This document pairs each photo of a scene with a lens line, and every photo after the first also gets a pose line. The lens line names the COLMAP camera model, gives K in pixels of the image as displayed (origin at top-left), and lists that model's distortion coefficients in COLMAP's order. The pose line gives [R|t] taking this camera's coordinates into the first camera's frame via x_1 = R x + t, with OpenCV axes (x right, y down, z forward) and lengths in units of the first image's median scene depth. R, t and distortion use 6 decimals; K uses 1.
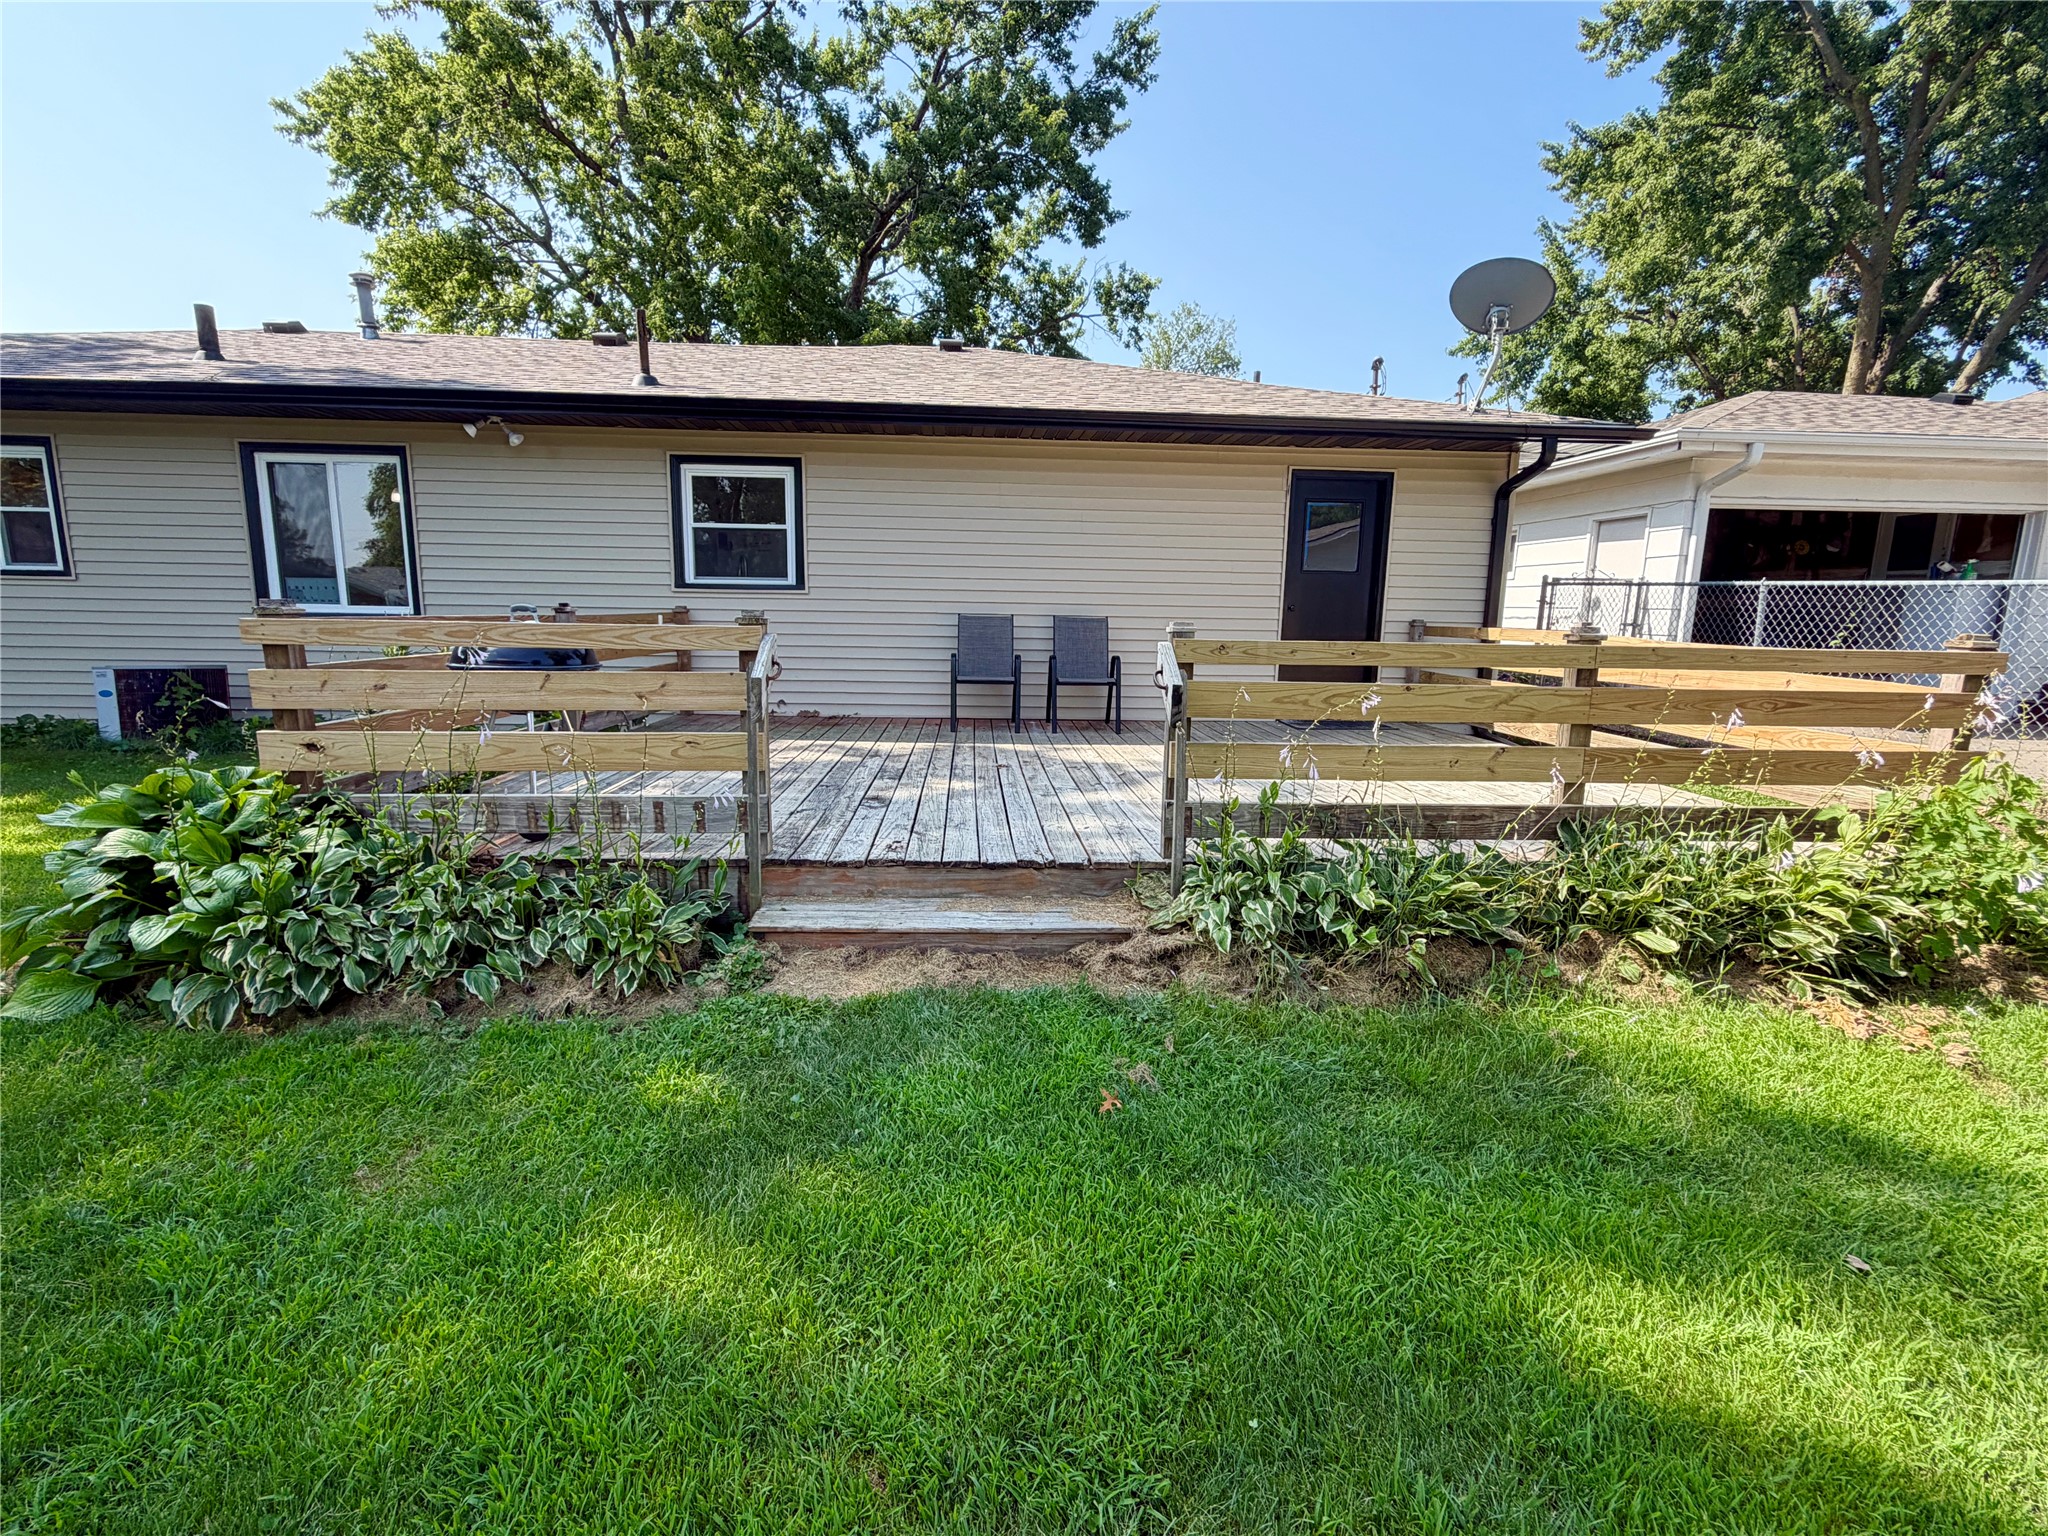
lens RADIAL K [[950.7, 0, 1027.9], [0, 950.7, 775.5], [0, 0, 1]] dist [0.000787, 0.001397]
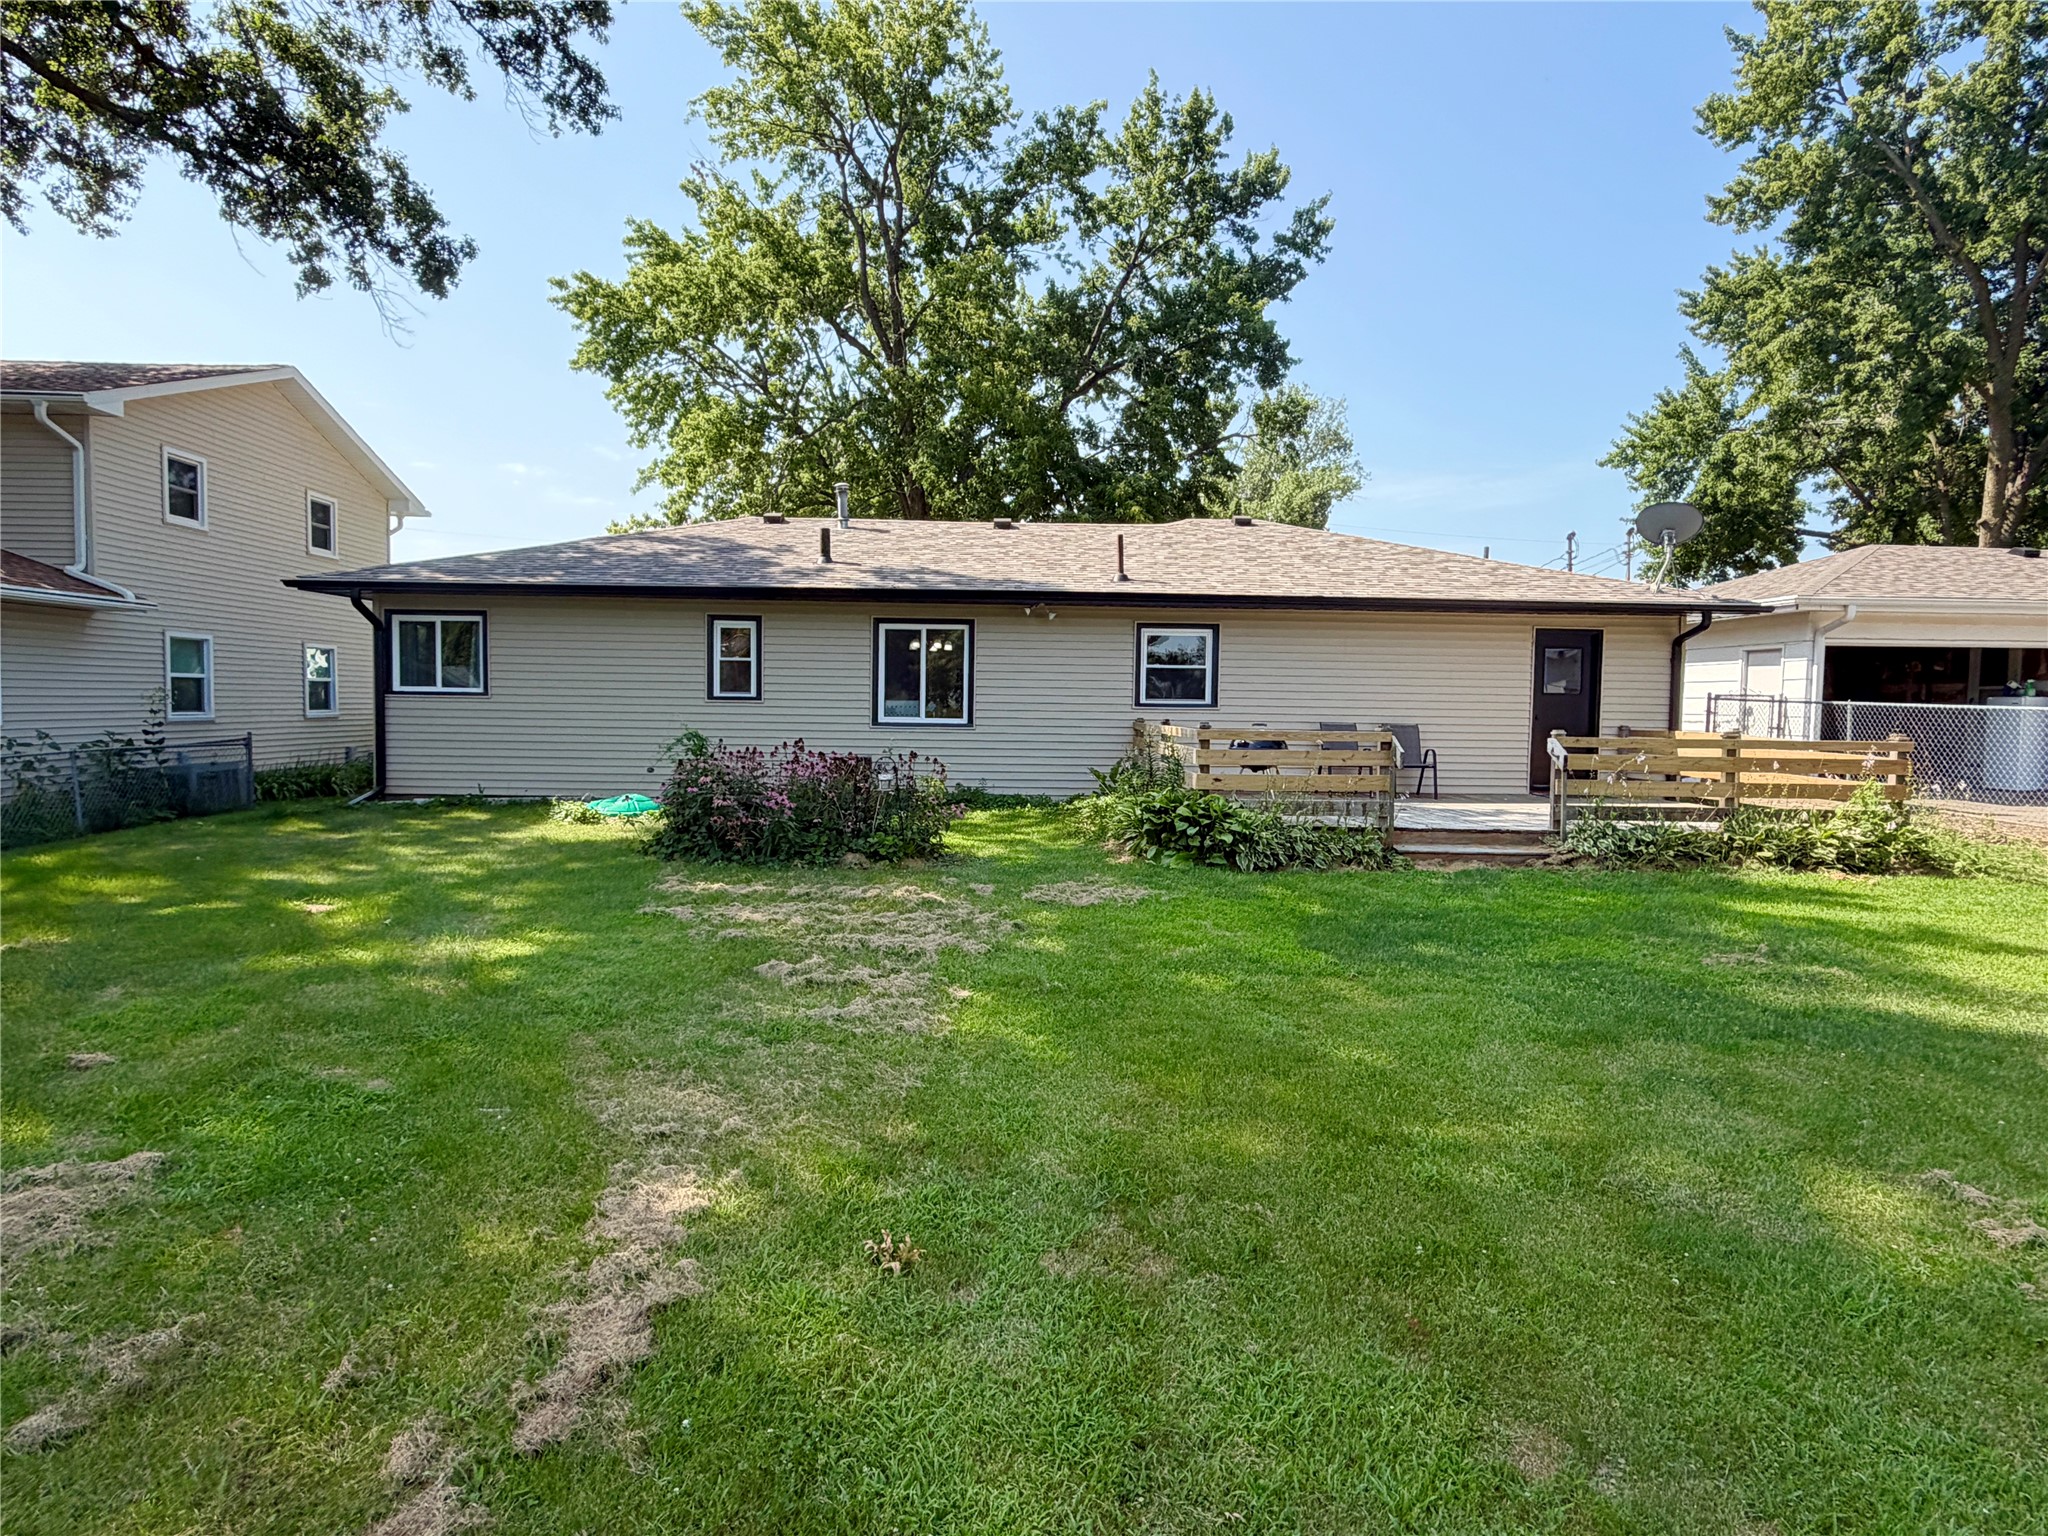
lens RADIAL K [[1180.6, 0, 1024.0], [0, 1180.6, 768.0], [0, 0, 1]] dist [-0.004145, 0.002913]
pose [[0.999407, -0.000693, -0.034427, -0.191820], [-0.003457, 0.992728, -0.120333, 0.052564], [0.034260, 0.120381, 0.992136, -0.352494]]
